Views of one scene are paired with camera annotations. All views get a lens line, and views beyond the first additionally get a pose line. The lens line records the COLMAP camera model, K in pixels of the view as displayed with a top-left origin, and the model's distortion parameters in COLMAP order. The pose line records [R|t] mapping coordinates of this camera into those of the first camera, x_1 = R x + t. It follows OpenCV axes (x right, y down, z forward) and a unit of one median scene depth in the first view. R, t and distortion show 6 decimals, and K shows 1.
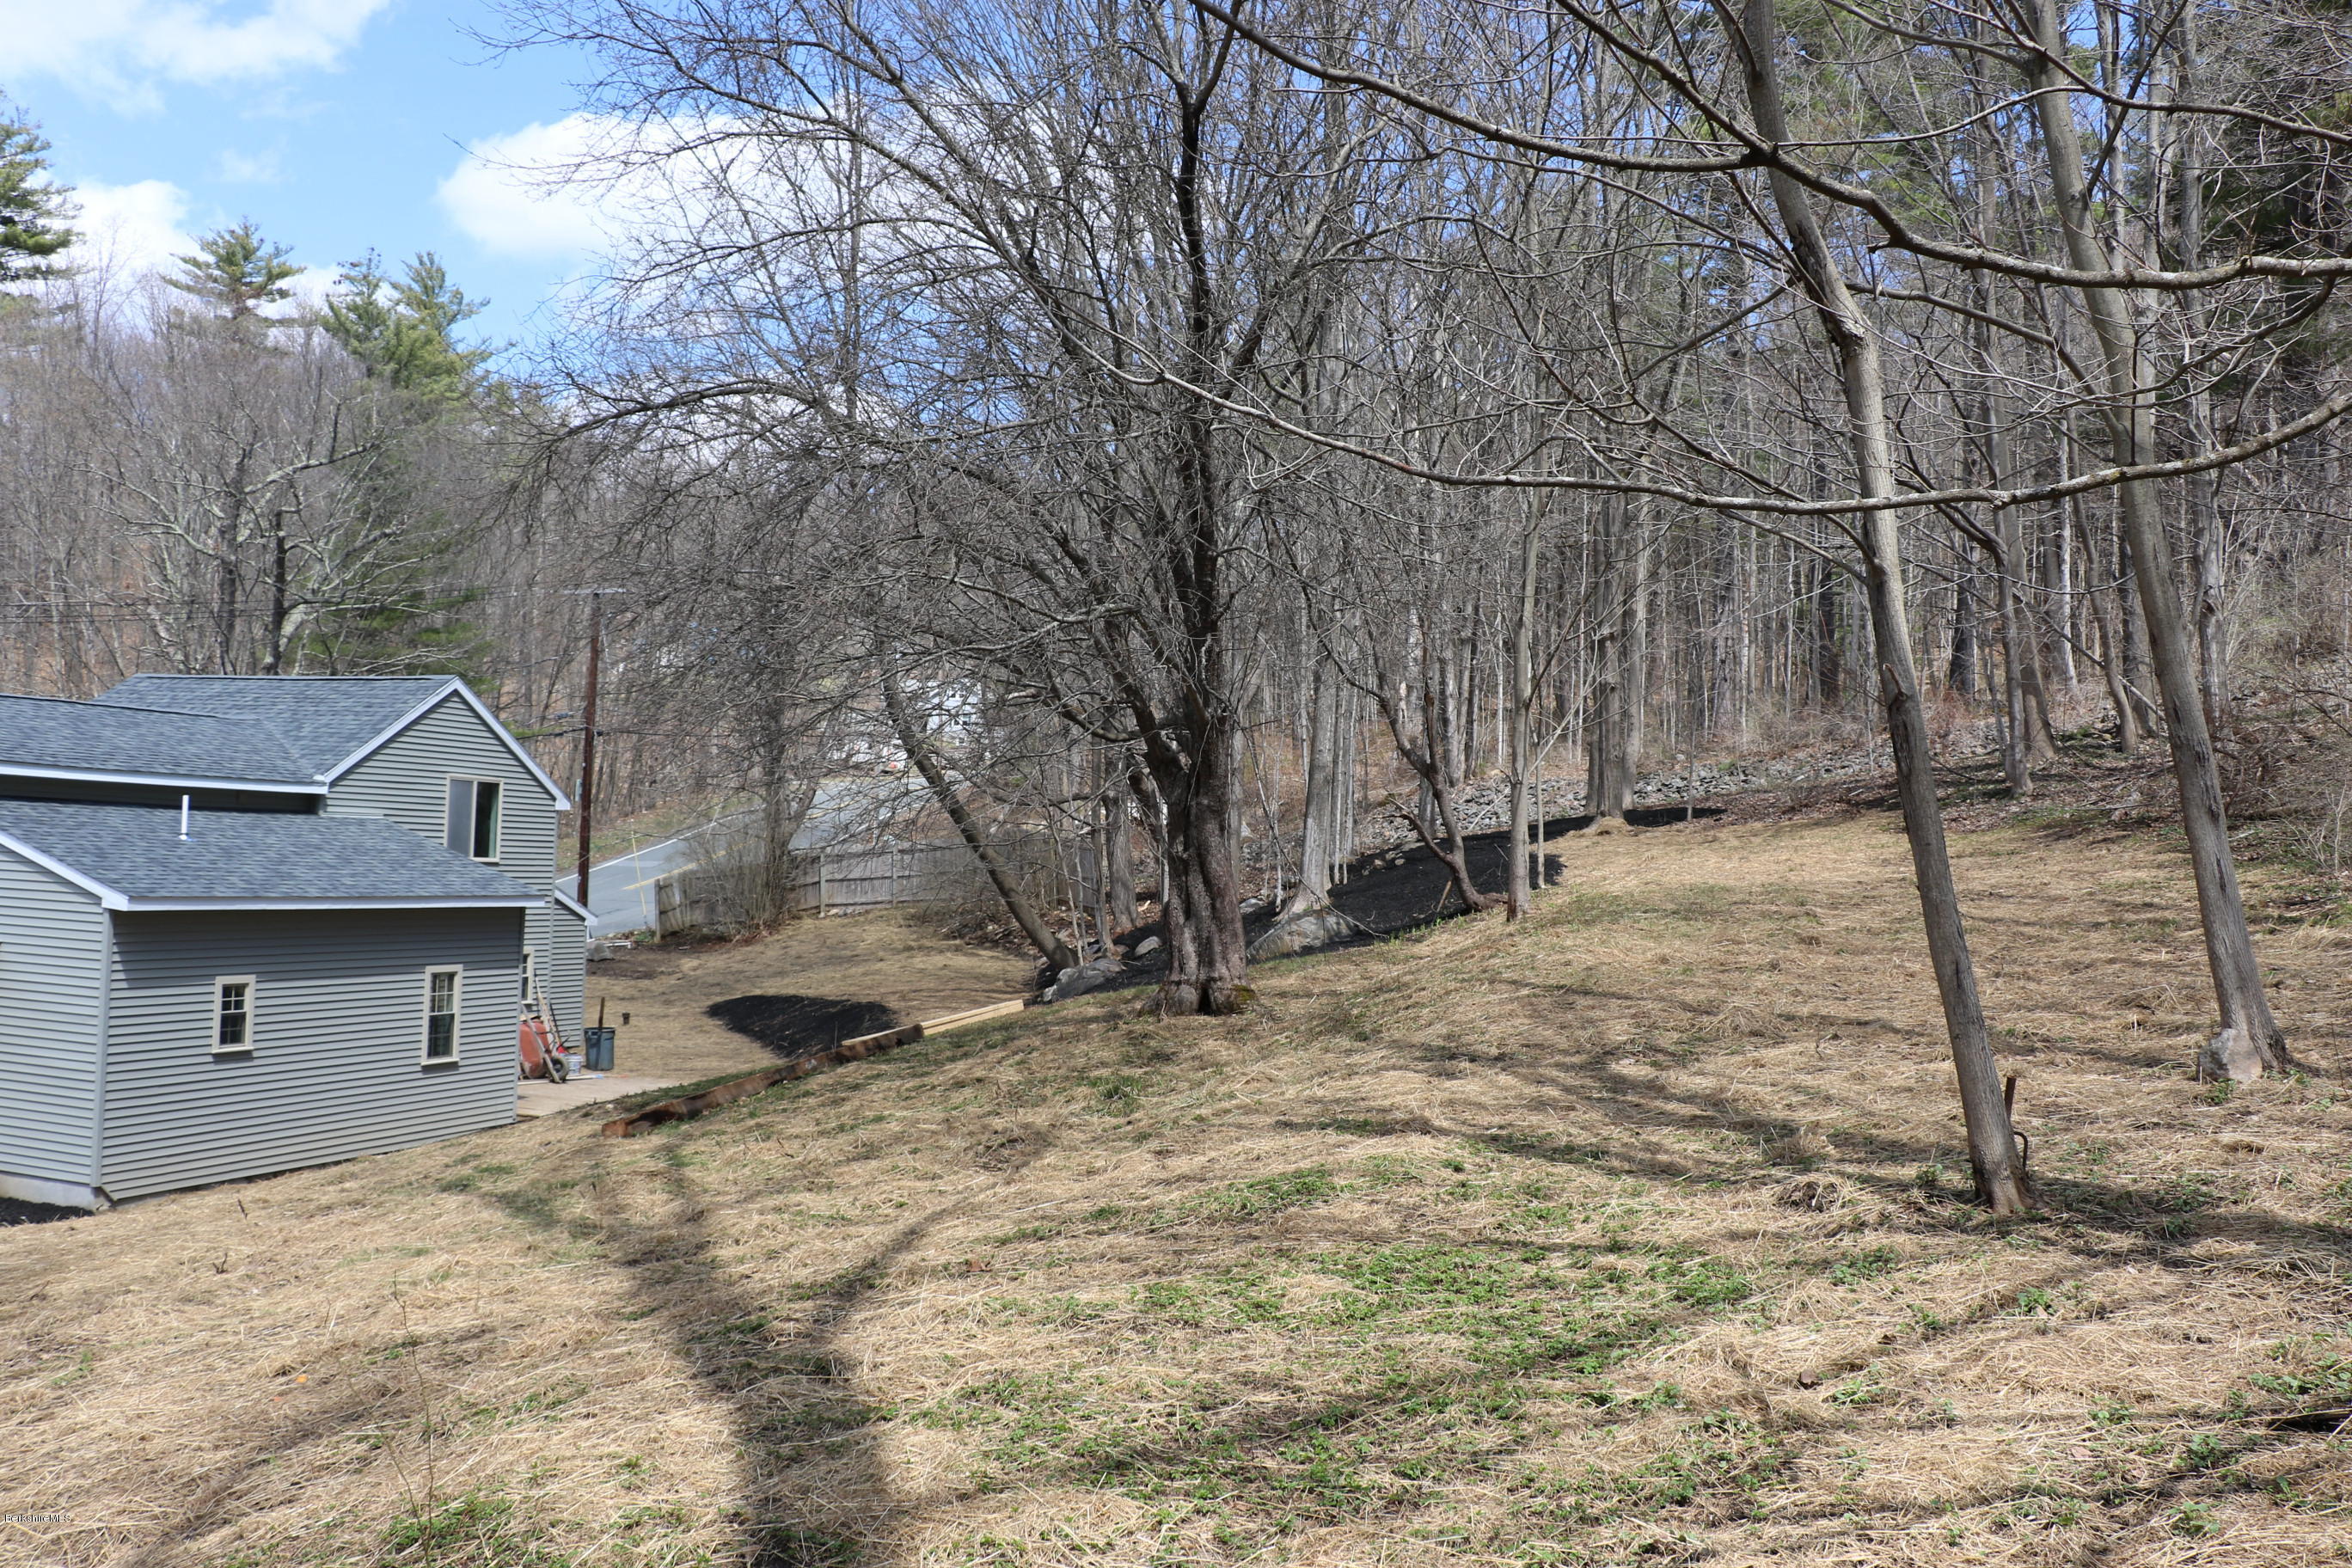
lens RADIAL K [[1907.0, 0, 1162.0], [0, 1907.0, 799.6], [0, 0, 1]] dist [-0.163387, 0.142564]
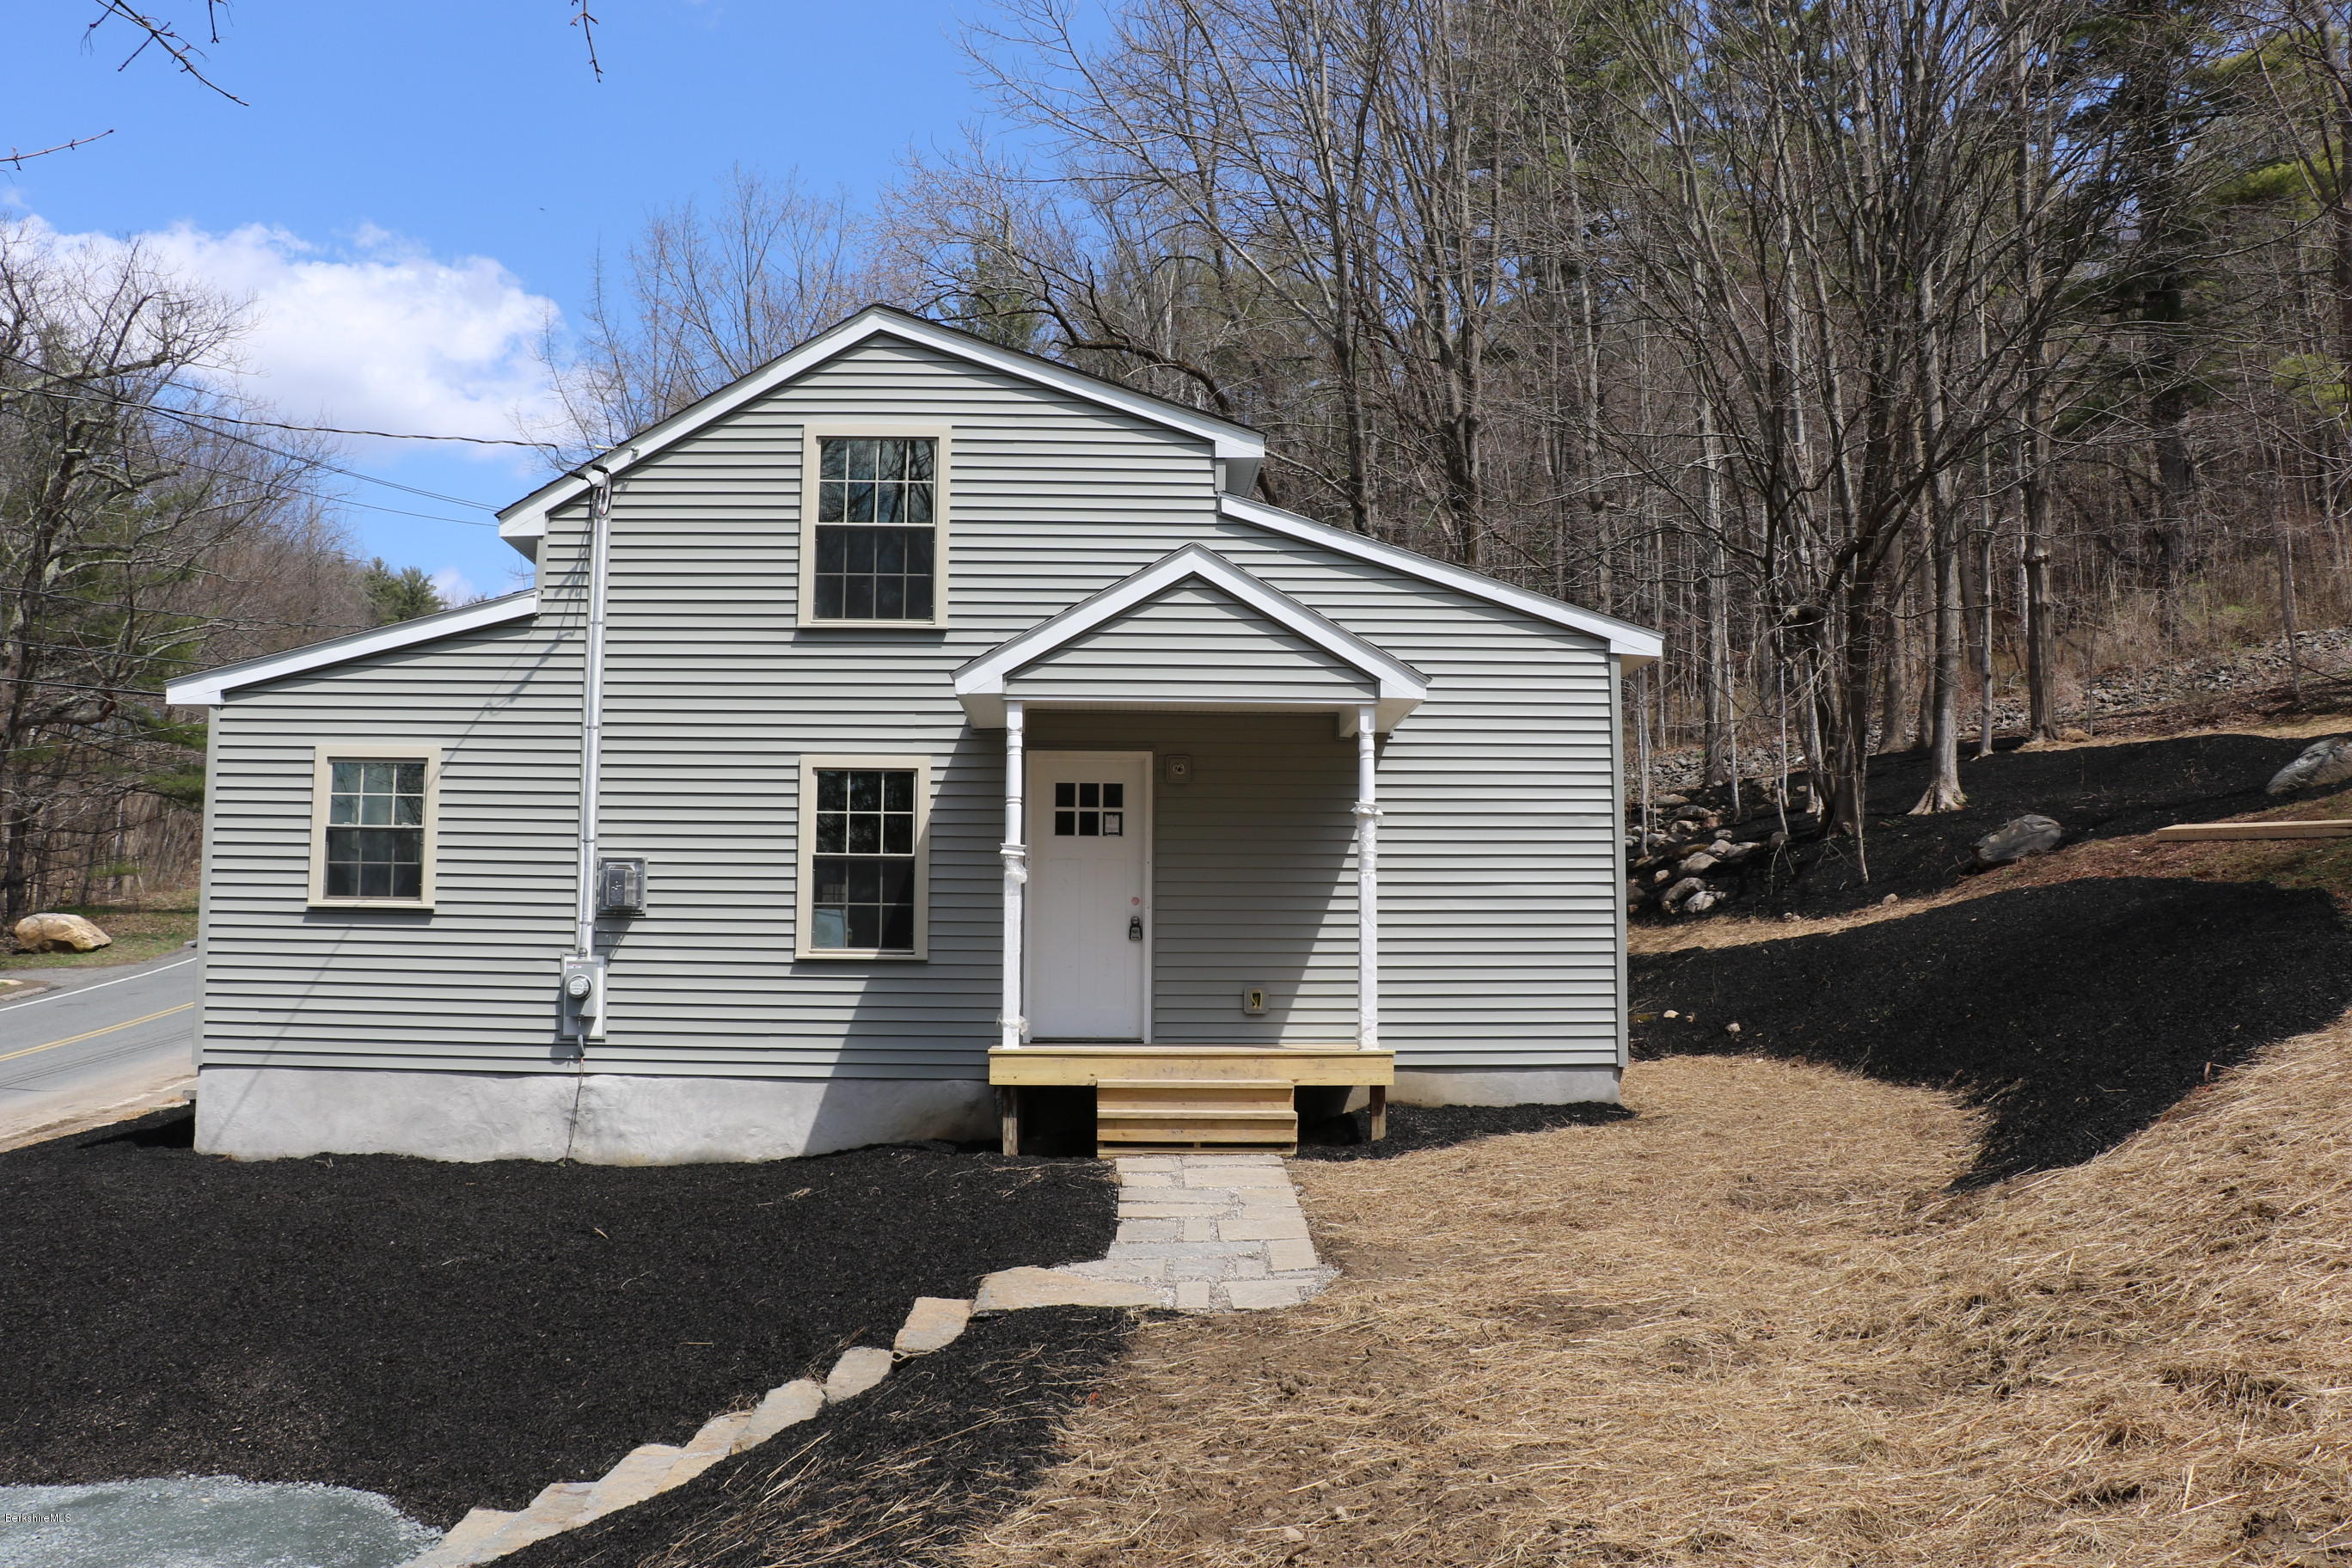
lens RADIAL K [[1907.0, 0, 1162.0], [0, 1907.0, 799.6], [0, 0, 1]] dist [-0.163387, 0.142564]
pose [[0.933591, -0.002742, 0.358330, -0.359282], [0.021758, 0.998559, -0.049047, 0.052306], [-0.357679, 0.053587, 0.932306, 0.150092]]
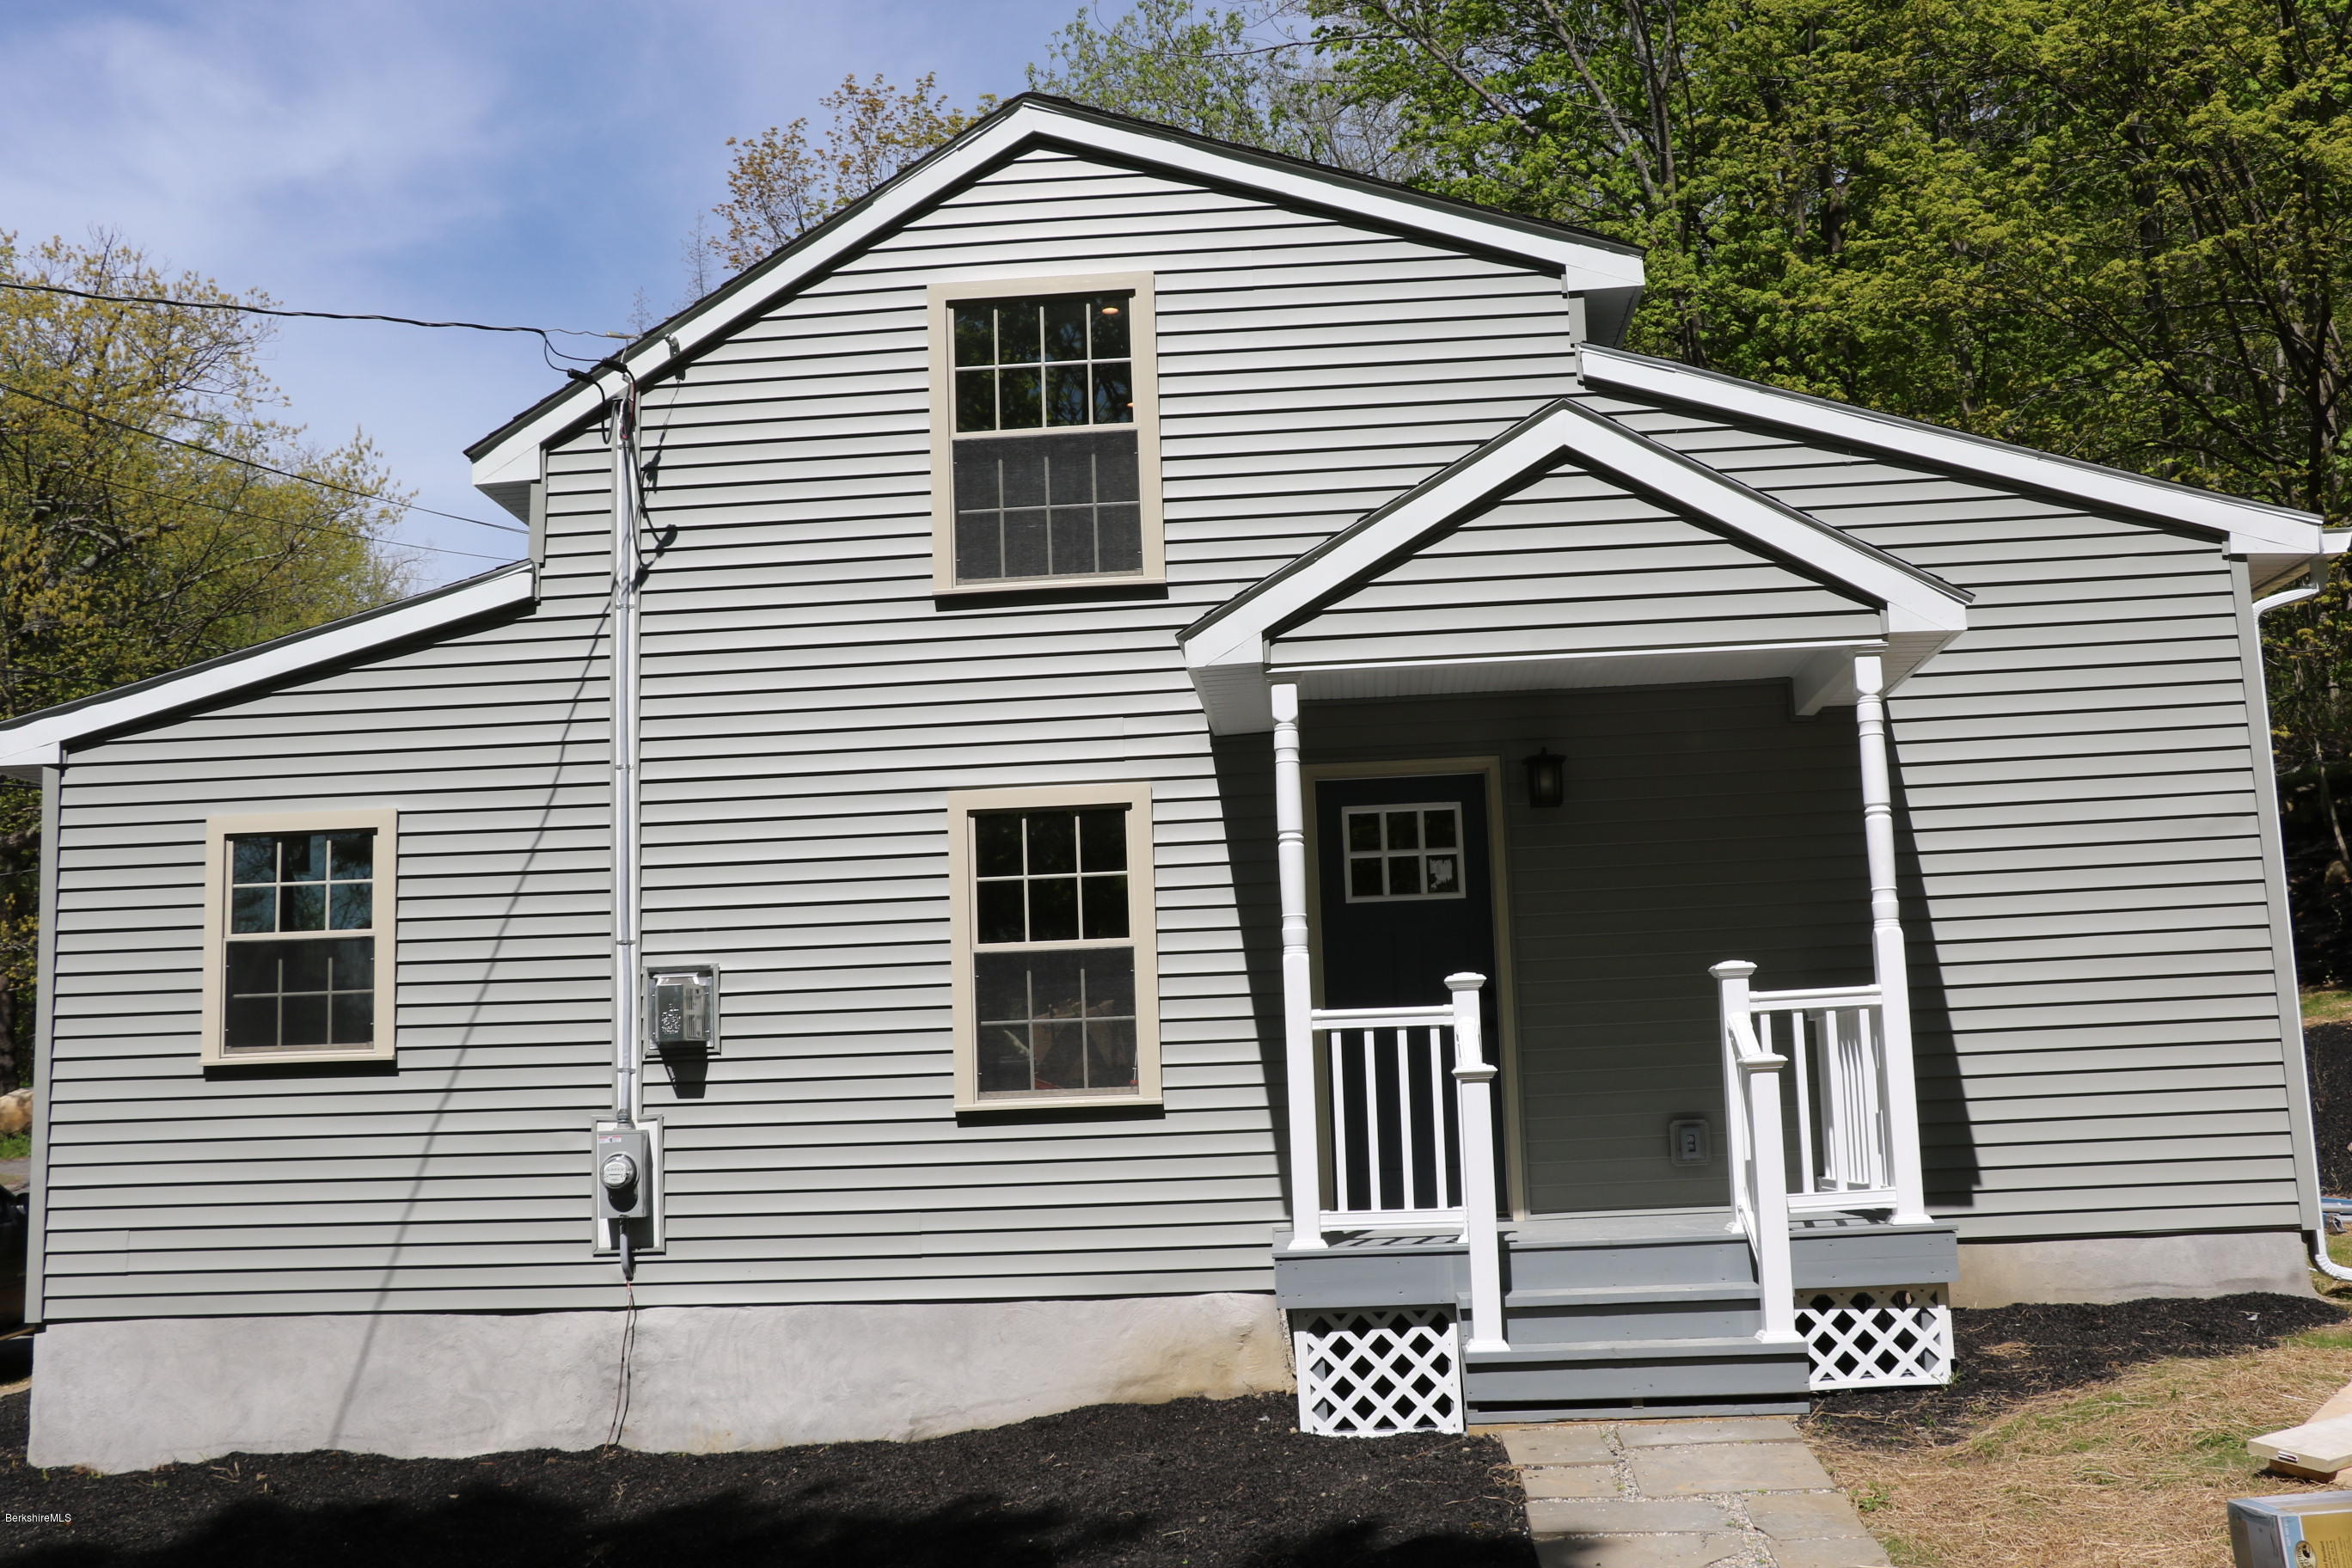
lens RADIAL K [[2457.3, 0, 1172.4], [0, 2457.3, 755.1], [0, 0, 1]] dist [-0.168615, 0.505796]
pose [[0.964649, -0.038931, 0.260646, -0.349564], [0.069310, 0.991689, -0.108391, 0.053808], [-0.254260, 0.122625, 0.959331, 0.196413]]
